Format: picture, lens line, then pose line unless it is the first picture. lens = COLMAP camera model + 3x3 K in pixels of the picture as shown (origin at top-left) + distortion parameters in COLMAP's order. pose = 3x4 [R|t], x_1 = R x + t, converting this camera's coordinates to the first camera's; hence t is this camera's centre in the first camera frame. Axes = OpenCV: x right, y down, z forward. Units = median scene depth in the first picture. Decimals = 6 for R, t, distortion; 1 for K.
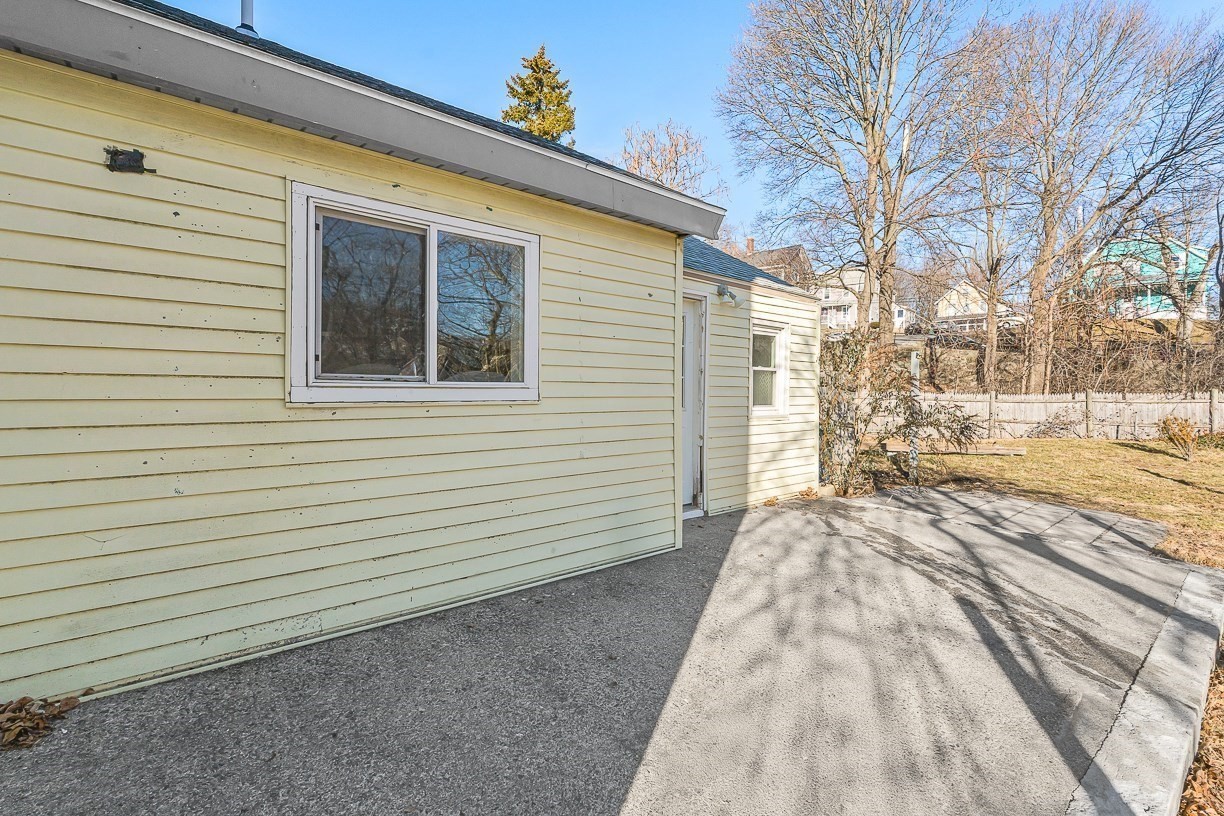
lens RADIAL K [[543.9, 0, 613.0], [0, 543.9, 406.4], [0, 0, 1]] dist [0.000973, 0.000555]
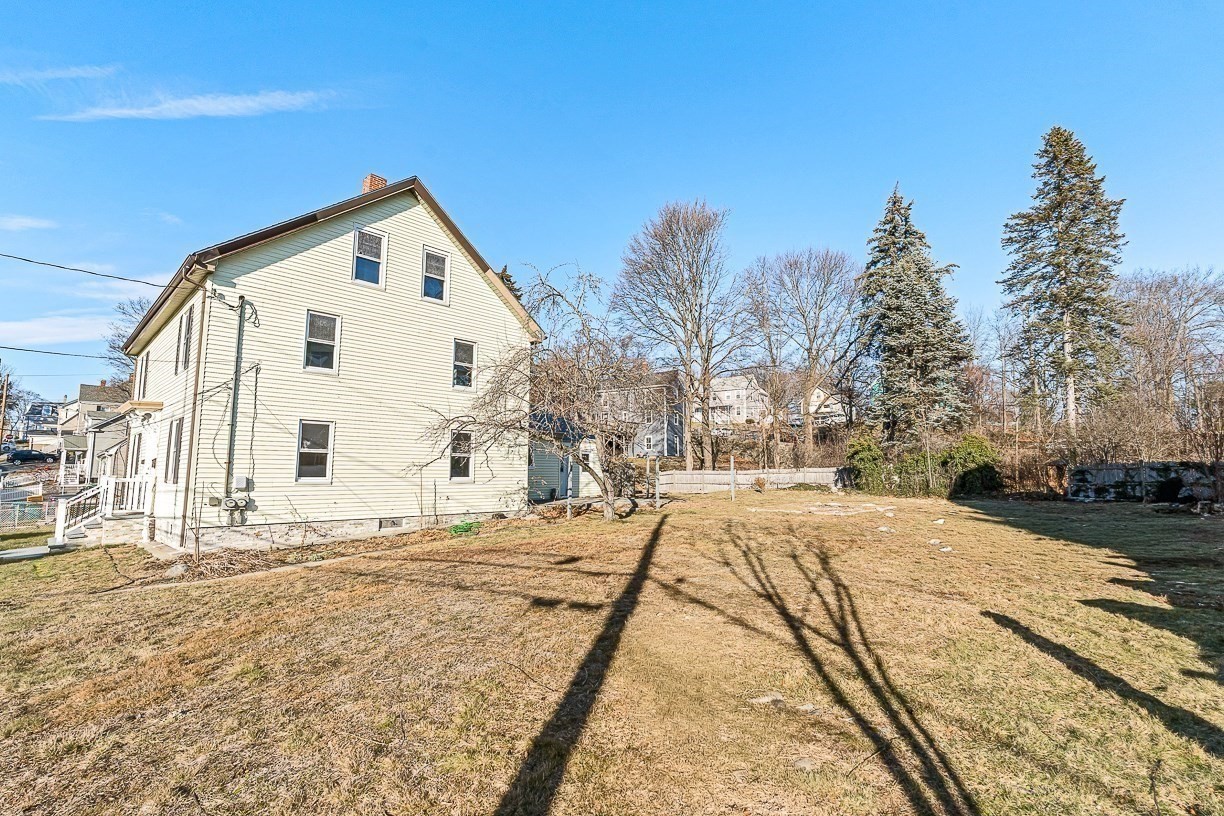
lens RADIAL K [[543.9, 0, 621.9], [0, 543.9, 405.9], [0, 0, 1]] dist [0.000973, 0.000555]
pose [[0.991080, 0.000553, 0.133265, 0.010621], [0.020565, 0.987378, -0.157040, 0.151322], [-0.131670, 0.158380, 0.978560, -2.960763]]
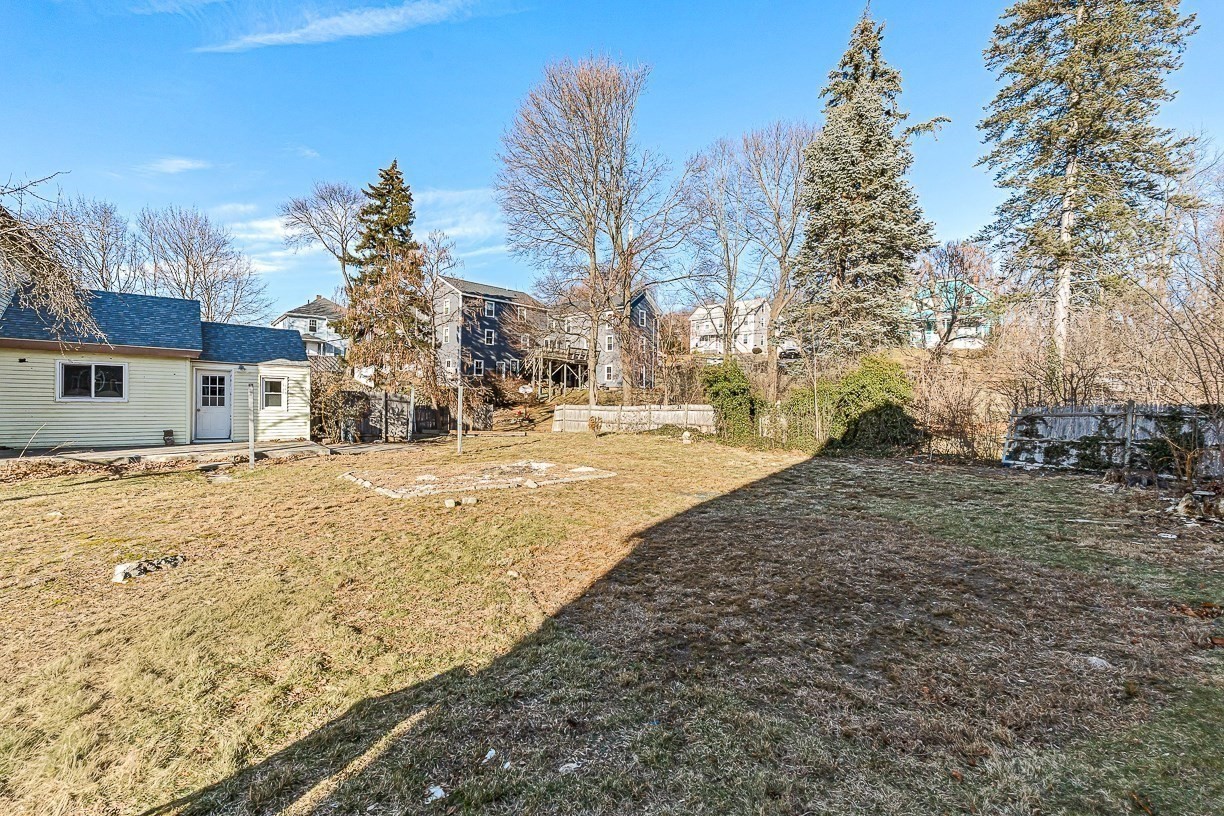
lens RADIAL K [[543.9, 0, 604.3], [0, 543.9, 400.6], [0, 0, 1]] dist [0.000973, 0.000555]
pose [[0.999996, -0.000942, -0.002486, 2.008387], [0.000830, 0.998998, -0.044744, 0.096867], [0.002526, 0.044742, 0.998995, -1.810187]]
